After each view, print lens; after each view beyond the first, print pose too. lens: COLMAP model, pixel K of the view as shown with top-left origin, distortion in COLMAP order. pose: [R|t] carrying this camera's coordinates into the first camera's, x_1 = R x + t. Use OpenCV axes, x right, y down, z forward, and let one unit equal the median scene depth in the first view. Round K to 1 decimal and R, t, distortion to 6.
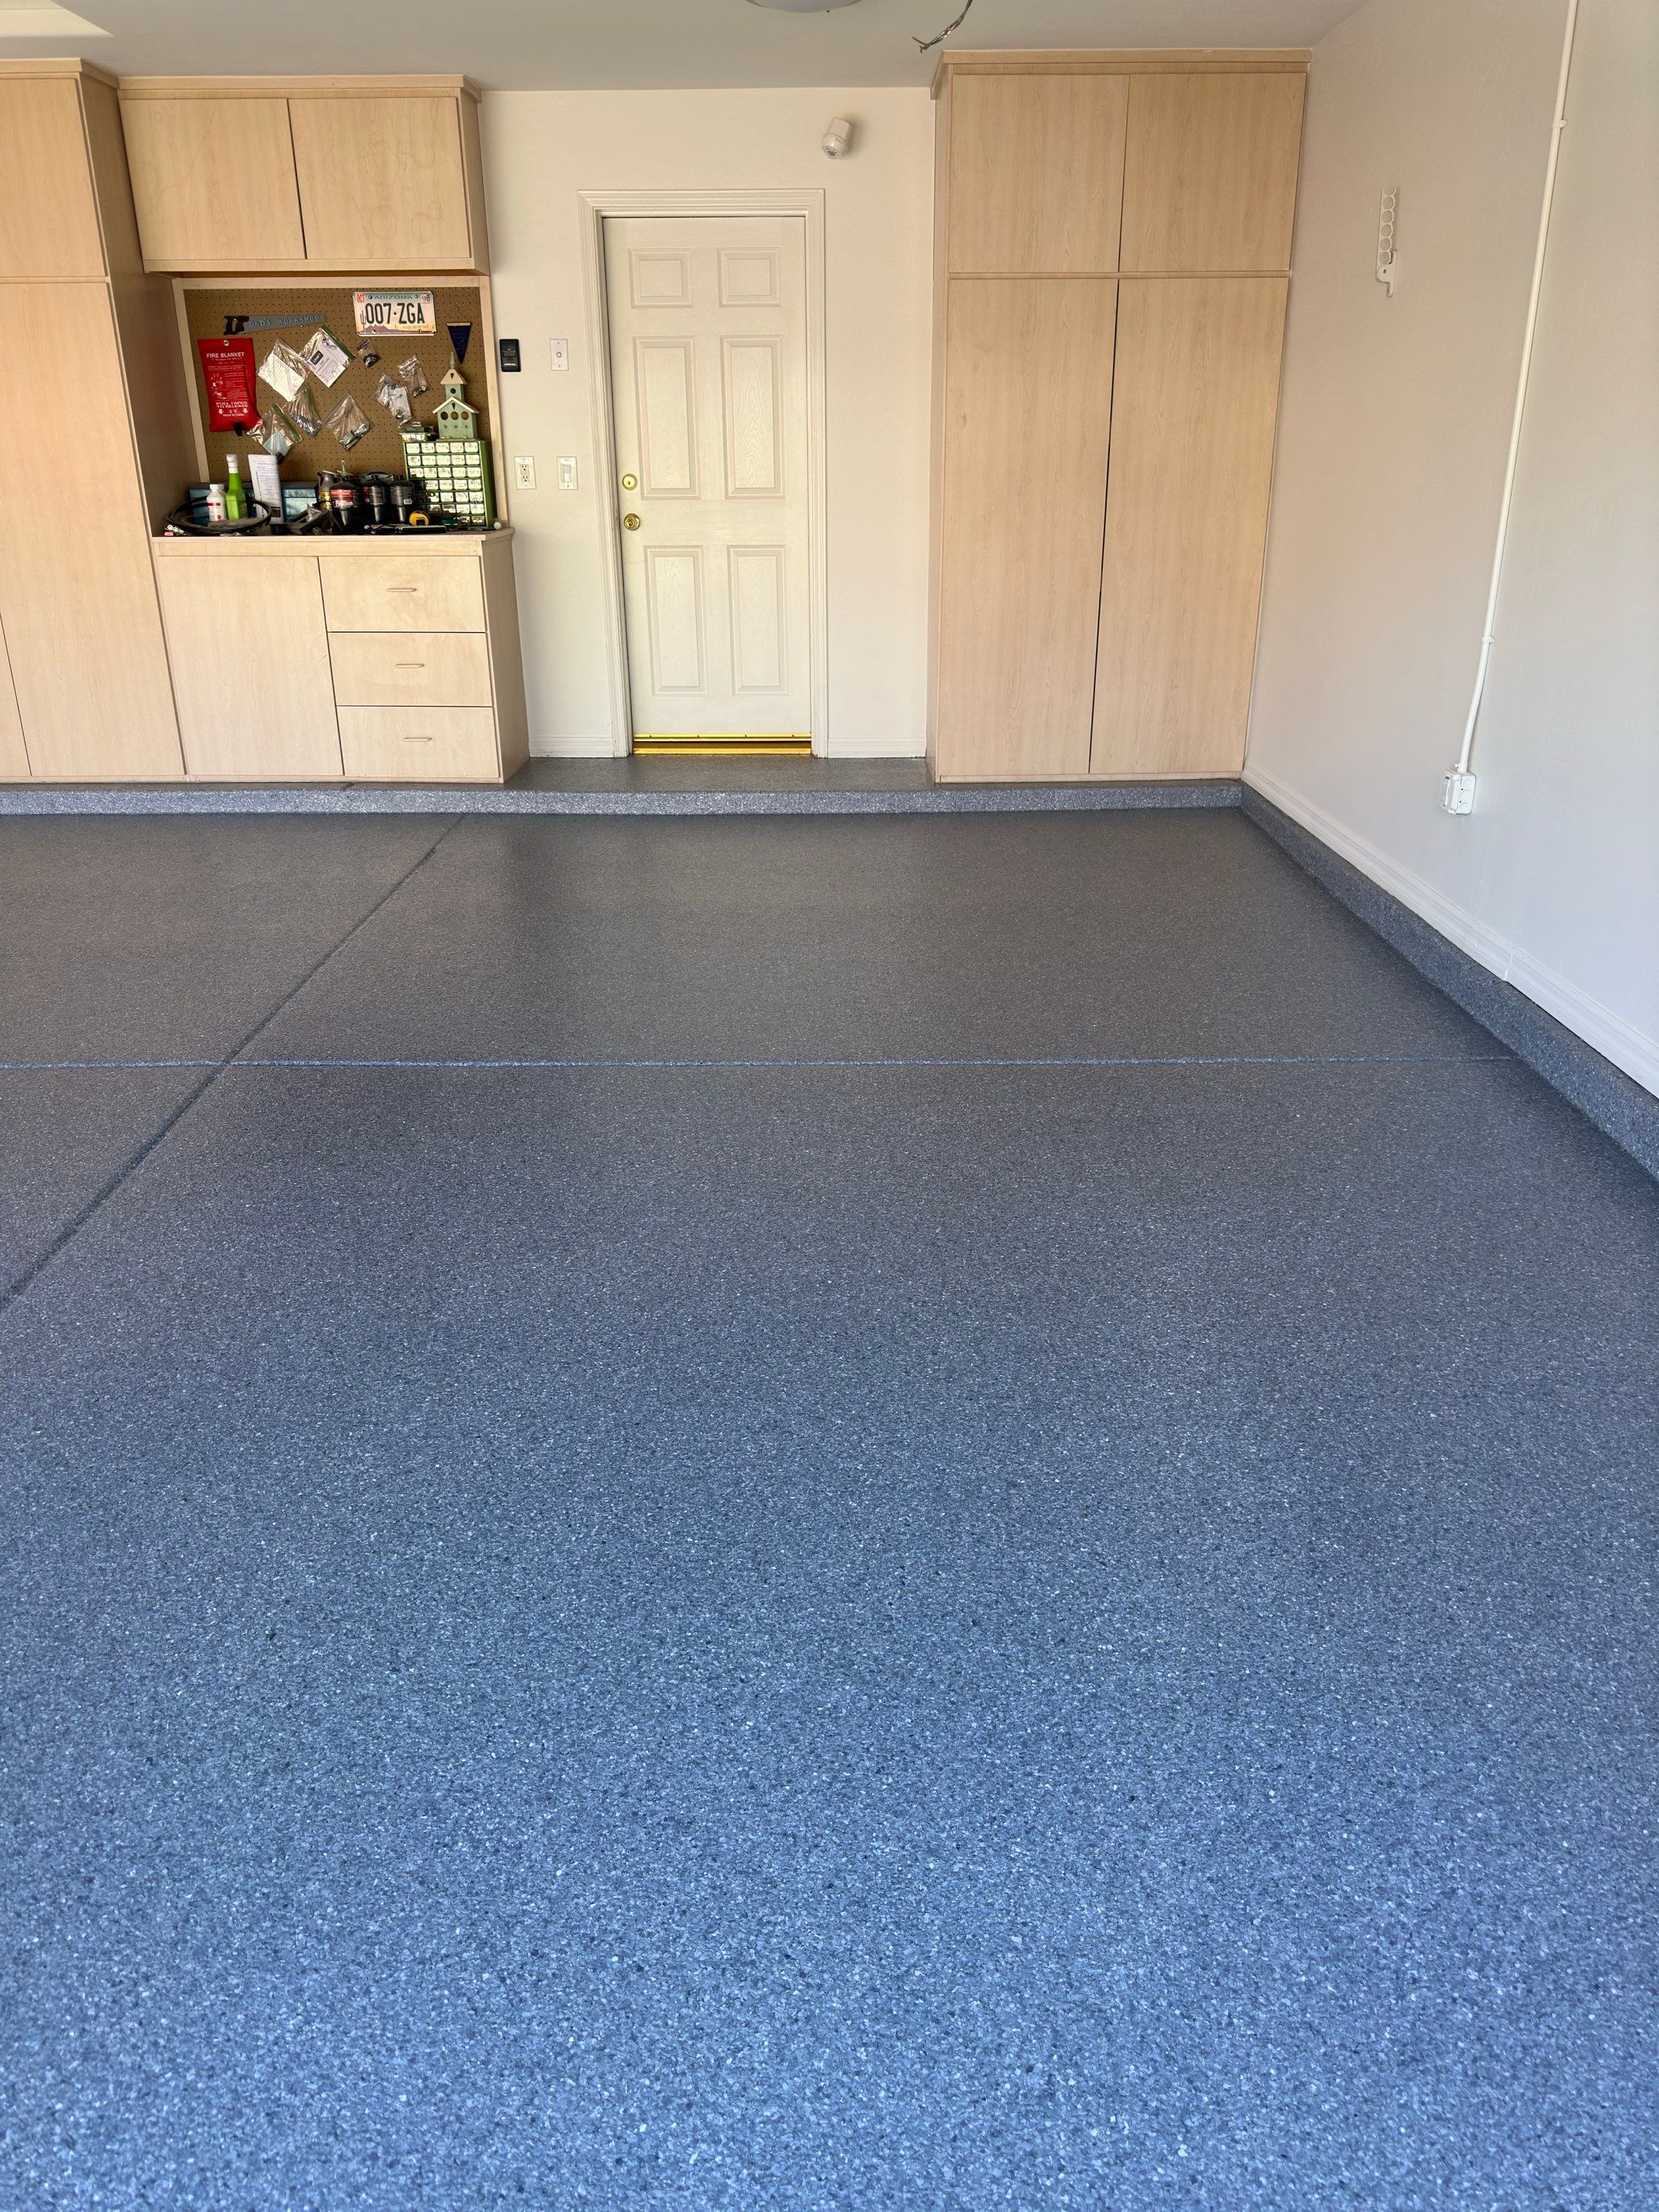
lens RADIAL K [[1564.7, 0, 826.8], [0, 1564.7, 1087.6], [0, 0, 1]] dist [0.029770, -0.038632]
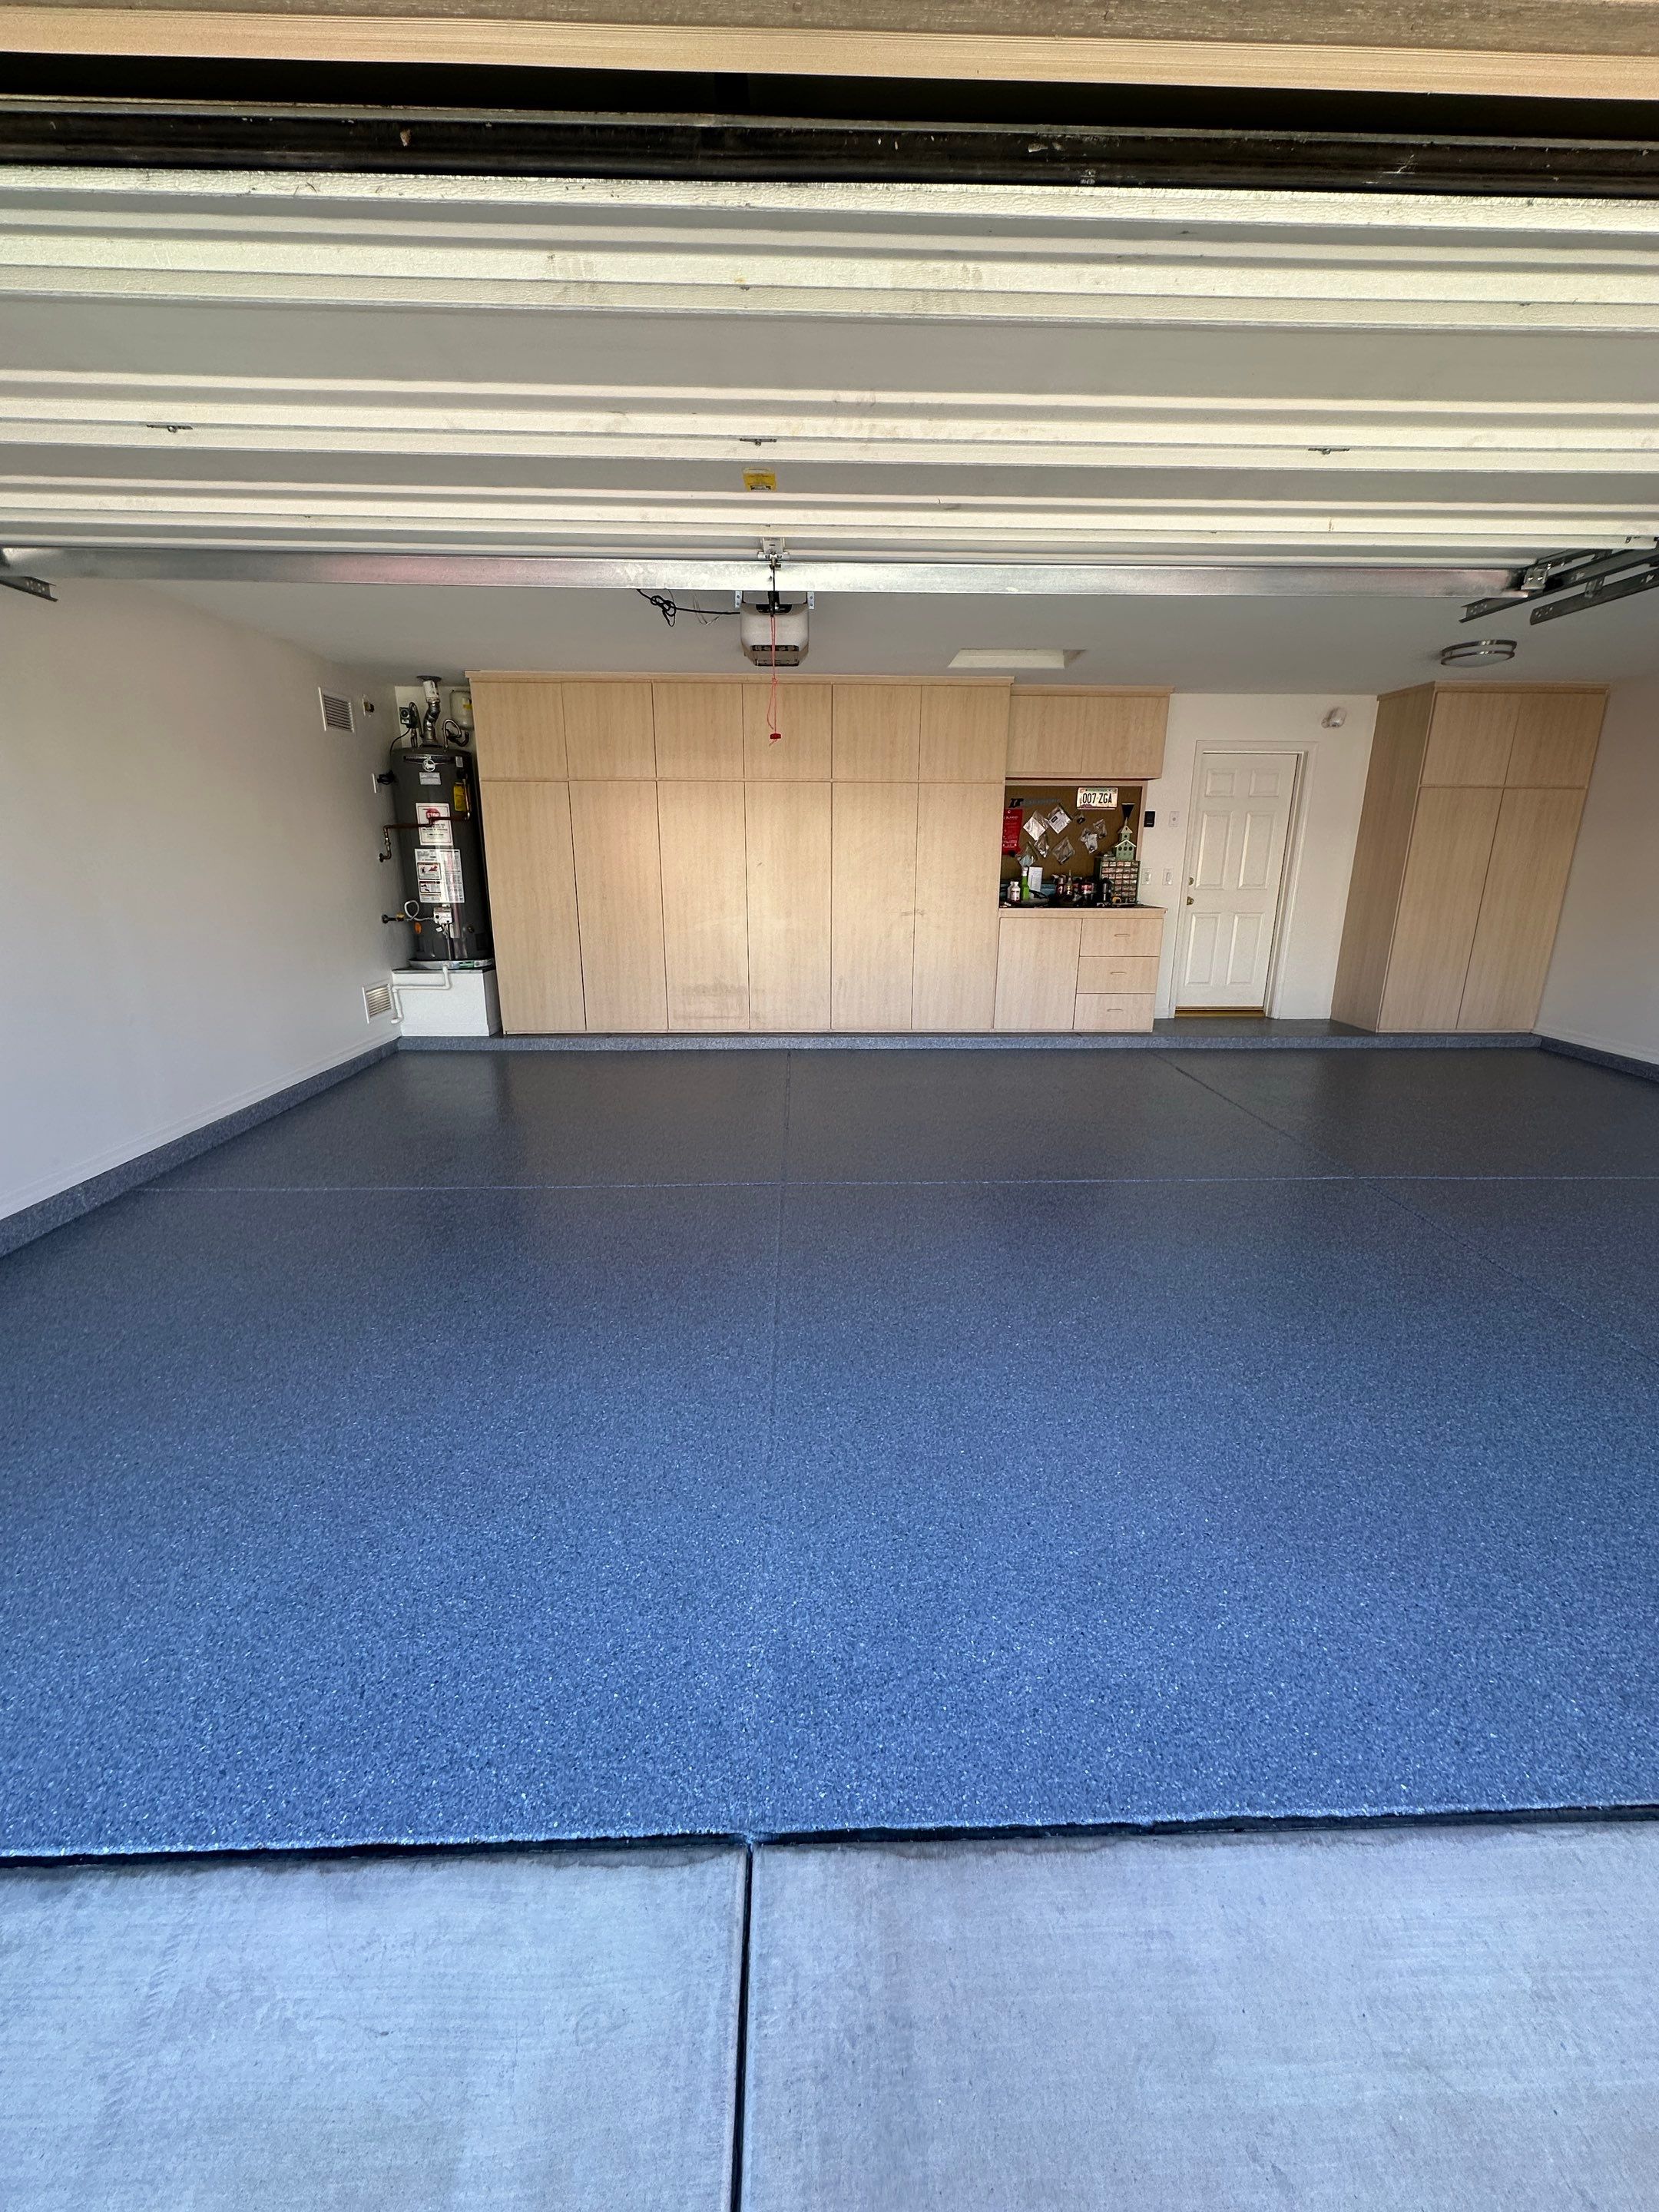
lens RADIAL K [[880.2, 0, 827.9], [0, 880.2, 1103.6], [0, 0, 1]] dist [-0.004173, 0.000909]
pose [[0.999715, 0.003387, 0.023630, -0.656880], [-0.000848, 0.994298, -0.106629, 0.005659], [-0.023856, 0.106579, 0.994018, -0.047130]]
